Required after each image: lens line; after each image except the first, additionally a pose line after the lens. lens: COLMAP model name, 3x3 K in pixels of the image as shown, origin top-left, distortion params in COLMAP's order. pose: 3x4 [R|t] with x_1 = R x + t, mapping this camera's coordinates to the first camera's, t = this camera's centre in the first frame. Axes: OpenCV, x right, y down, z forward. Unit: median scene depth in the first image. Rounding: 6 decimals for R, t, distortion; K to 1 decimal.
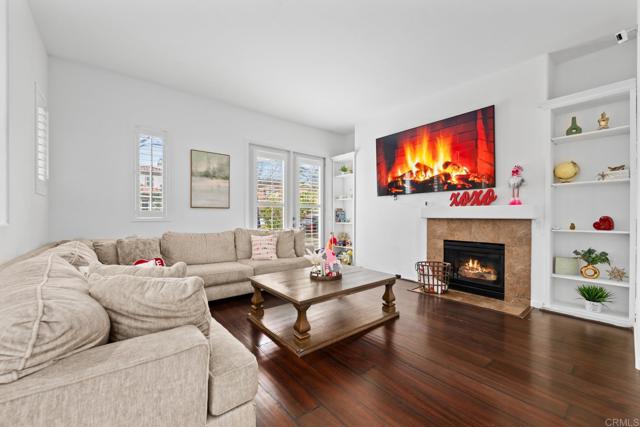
lens RADIAL K [[252.7, 0, 319.1], [0, 252.7, 216.9], [0, 0, 1]] dist [0.000497, -0.000822]
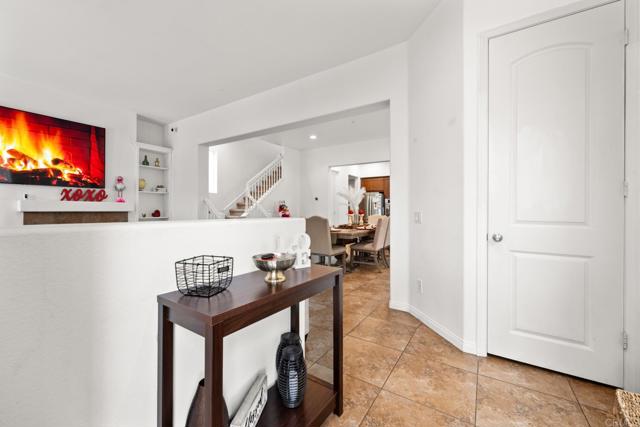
lens RADIAL K [[252.7, 0, 319.5], [0, 252.7, 211.7], [0, 0, 1]] dist [0.000497, -0.000822]
pose [[-0.303160, -0.001818, 0.952938, -0.880205], [0.007929, 0.999959, 0.004430, 0.009596], [-0.952907, 0.008899, -0.303133, 0.281902]]
